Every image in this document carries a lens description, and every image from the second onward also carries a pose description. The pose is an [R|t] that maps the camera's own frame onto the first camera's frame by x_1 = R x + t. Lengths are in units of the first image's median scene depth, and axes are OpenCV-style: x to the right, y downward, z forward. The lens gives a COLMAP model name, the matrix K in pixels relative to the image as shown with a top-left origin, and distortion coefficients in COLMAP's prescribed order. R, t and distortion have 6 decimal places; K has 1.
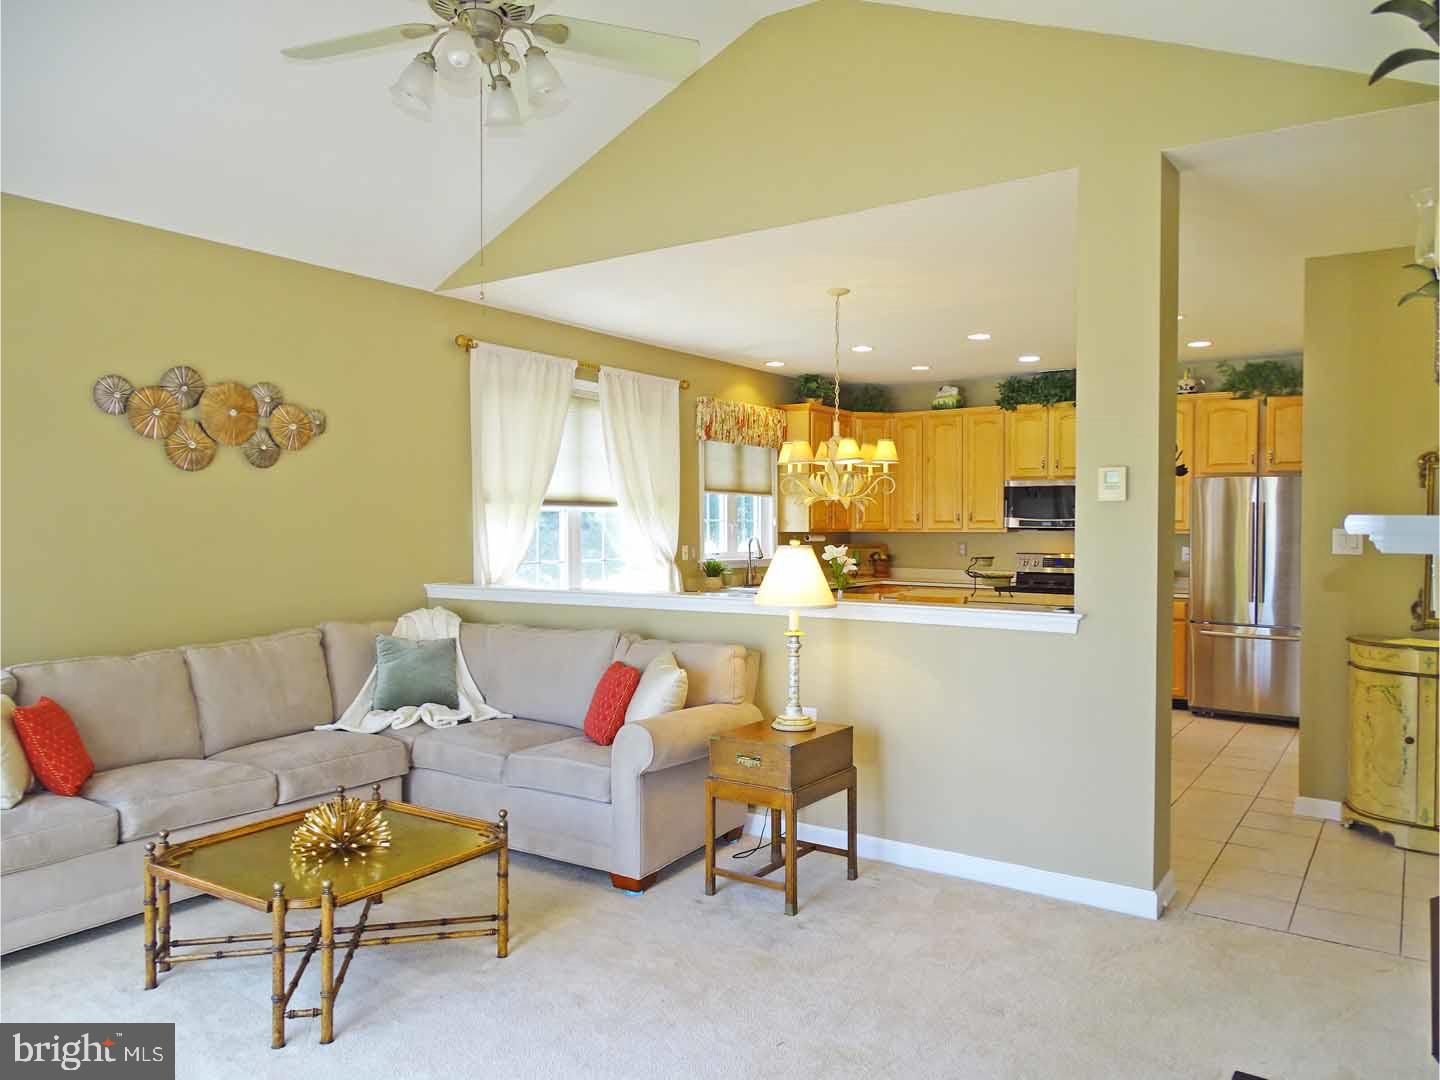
lens RADIAL K [[1028.7, 0, 723.8], [0, 1028.7, 536.7], [0, 0, 1]] dist [0.008224, -0.005927]
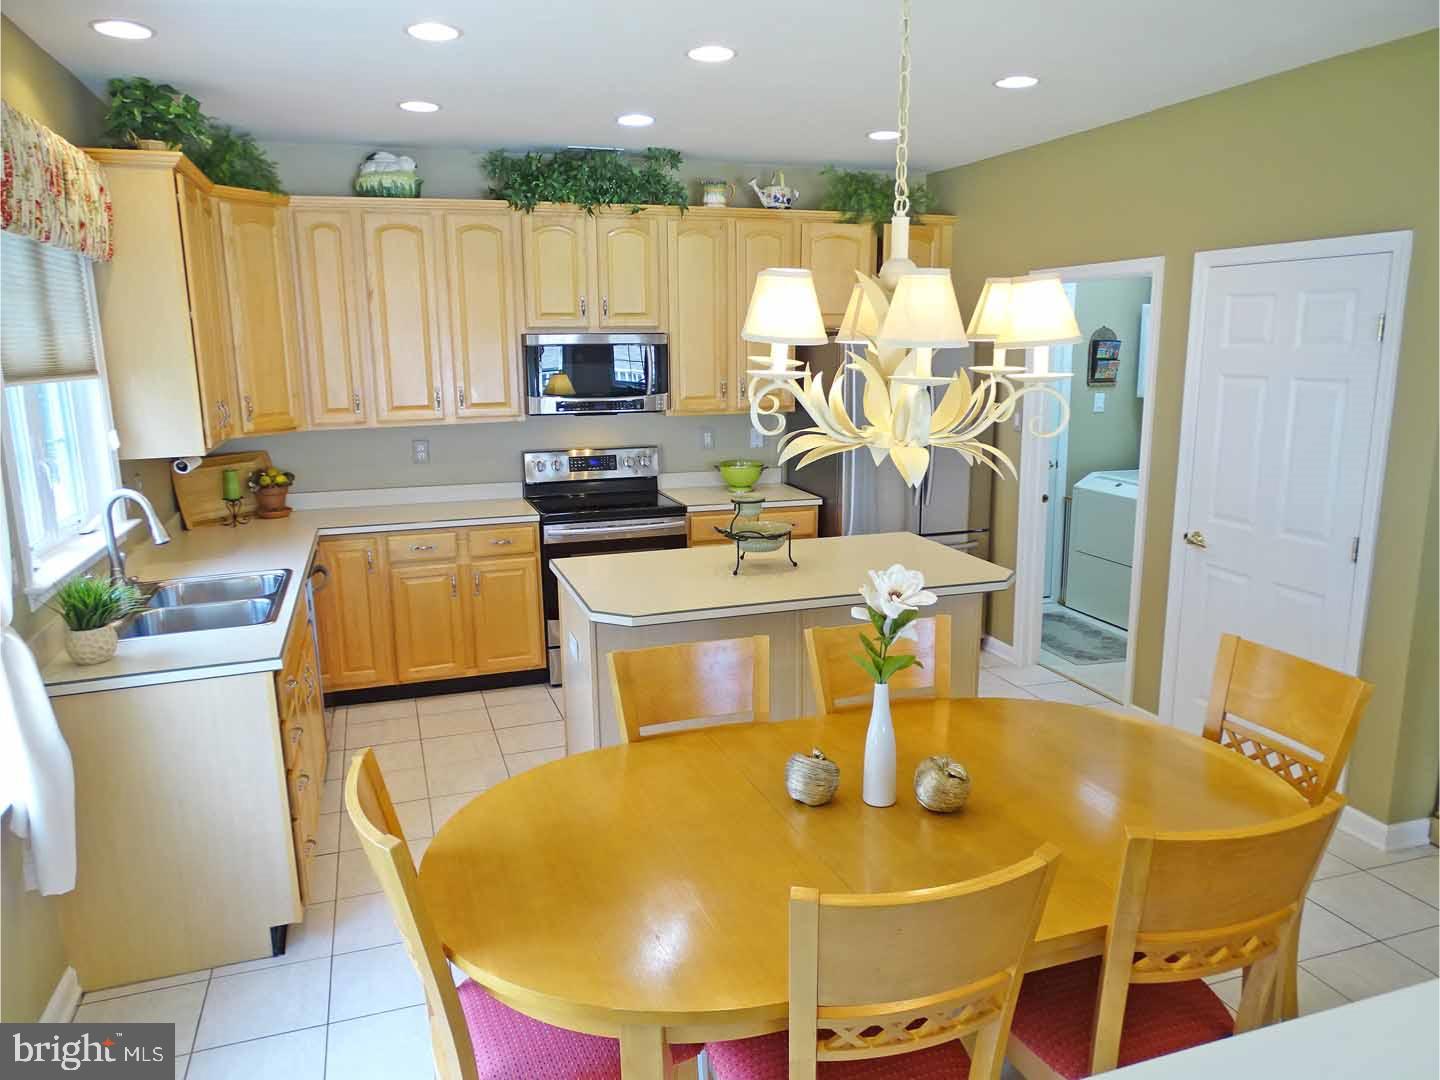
lens RADIAL K [[1028.7, 0, 720.6], [0, 1028.7, 534.1], [0, 0, 1]] dist [0.008224, -0.005927]
pose [[0.600217, -0.161772, 0.783307, -0.138738], [0.024142, 0.982551, 0.184421, -0.047934], [-0.799473, -0.091782, 0.593649, 0.549305]]
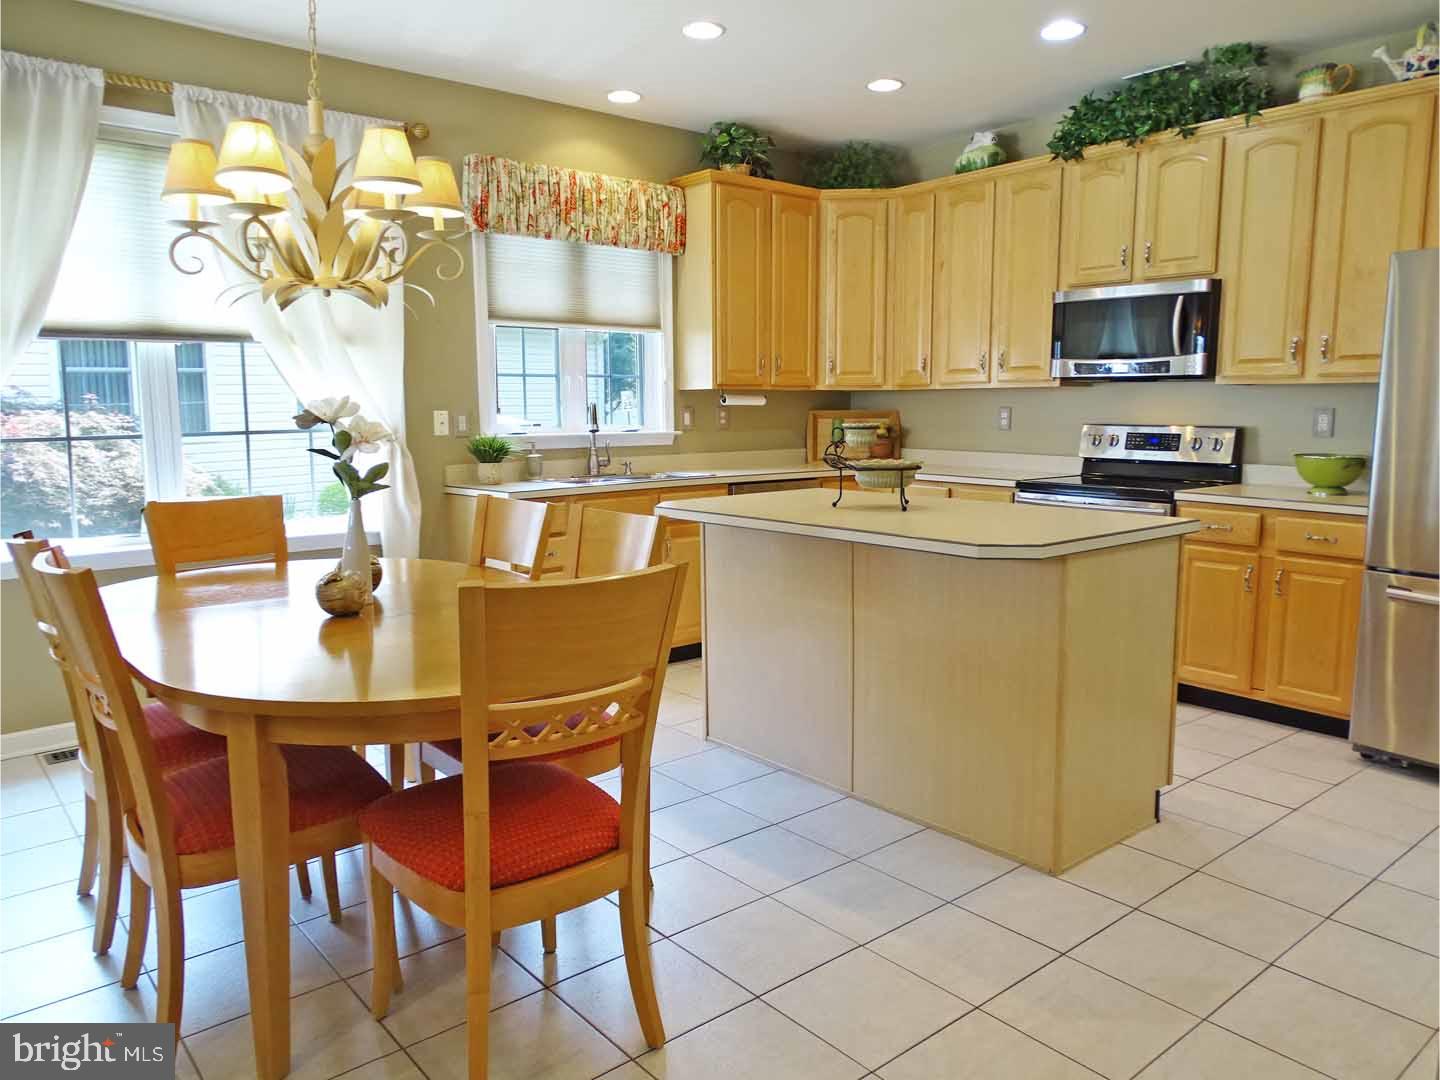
lens RADIAL K [[1028.7, 0, 719.7], [0, 1028.7, 536.8], [0, 0, 1]] dist [0.008224, -0.005927]
pose [[0.961438, 0.030310, -0.273345, 0.253943], [0.002670, 0.992833, 0.119480, 0.009386], [0.275007, -0.115602, 0.954467, 0.405078]]
